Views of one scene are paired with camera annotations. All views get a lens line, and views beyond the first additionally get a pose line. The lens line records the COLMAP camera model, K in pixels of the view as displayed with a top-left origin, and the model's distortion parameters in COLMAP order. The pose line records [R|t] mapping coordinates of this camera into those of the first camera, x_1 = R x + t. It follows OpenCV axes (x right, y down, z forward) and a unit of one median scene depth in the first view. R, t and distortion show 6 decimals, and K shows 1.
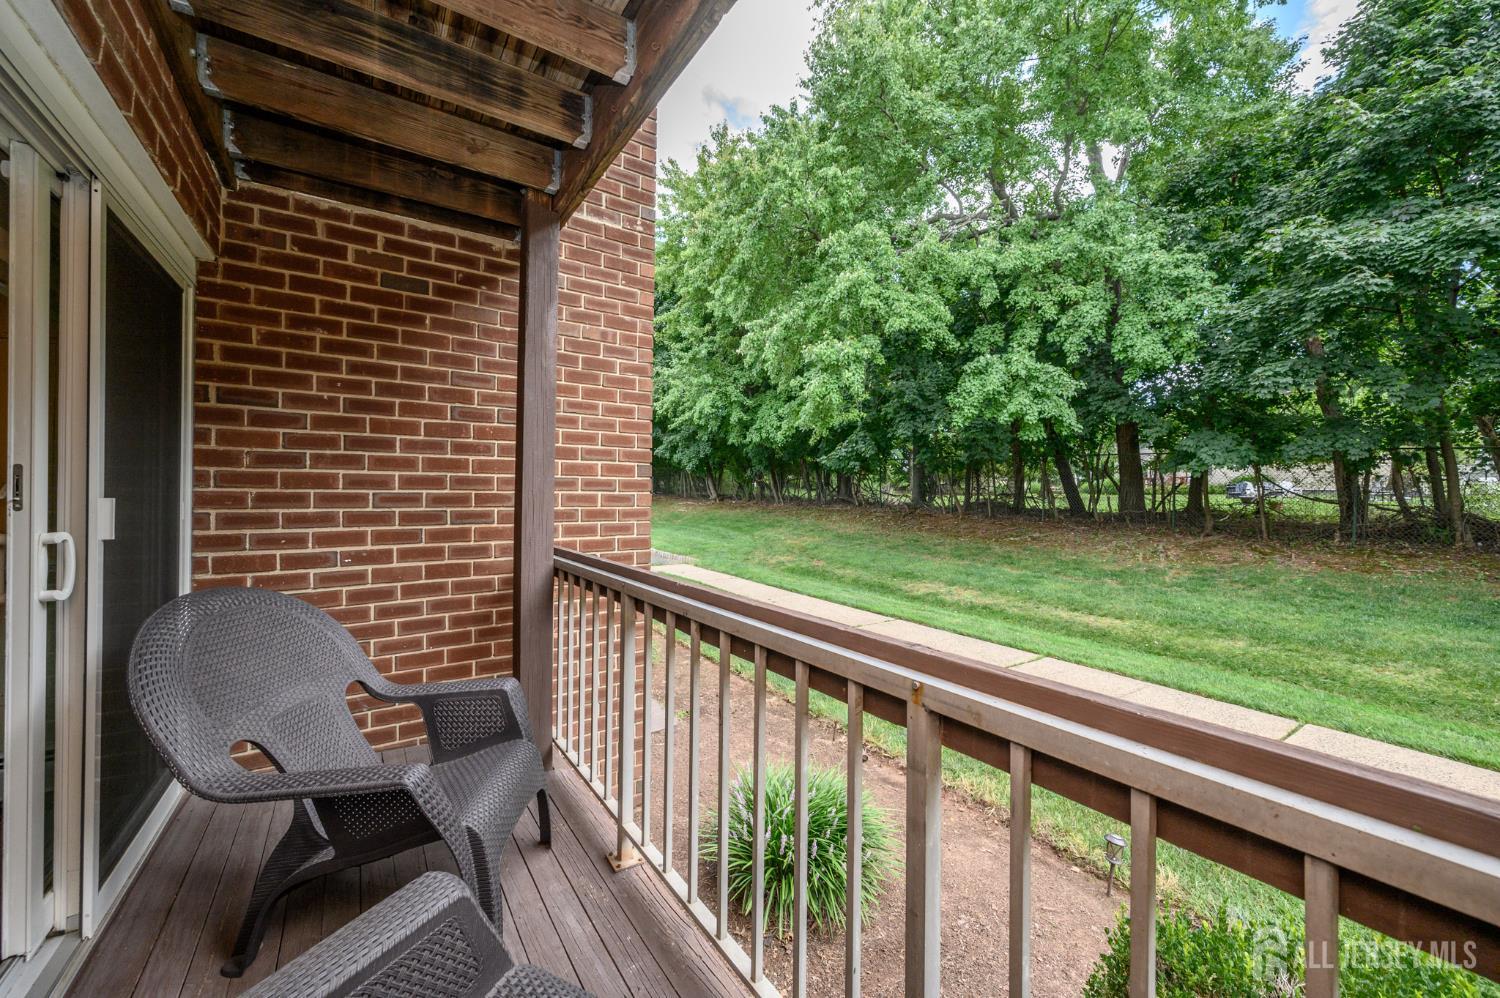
lens RADIAL K [[590.7, 0, 755.4], [0, 590.7, 504.5], [0, 0, 1]] dist [-0.000217, -0.000069]
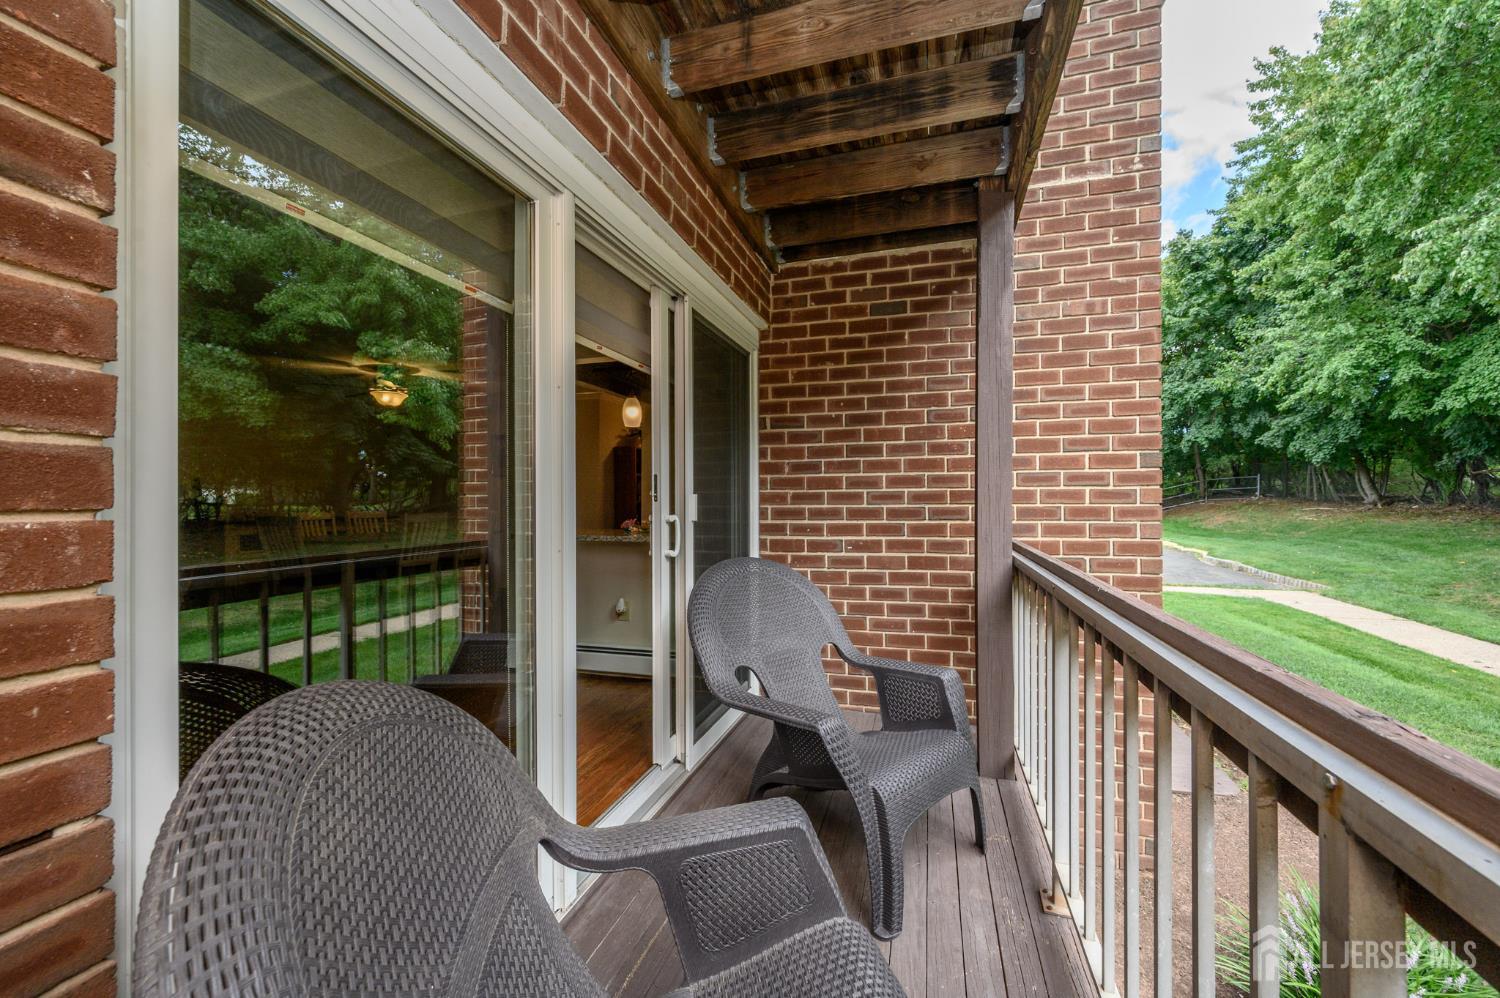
lens RADIAL K [[590.7, 0, 751.5], [0, 590.7, 507.6], [0, 0, 1]] dist [-0.000217, -0.000069]
pose [[0.625526, -0.001510, -0.780201, 0.133592], [-0.003054, 0.999986, -0.004384, 0.018074], [0.780197, 0.005125, 0.625513, 0.079245]]
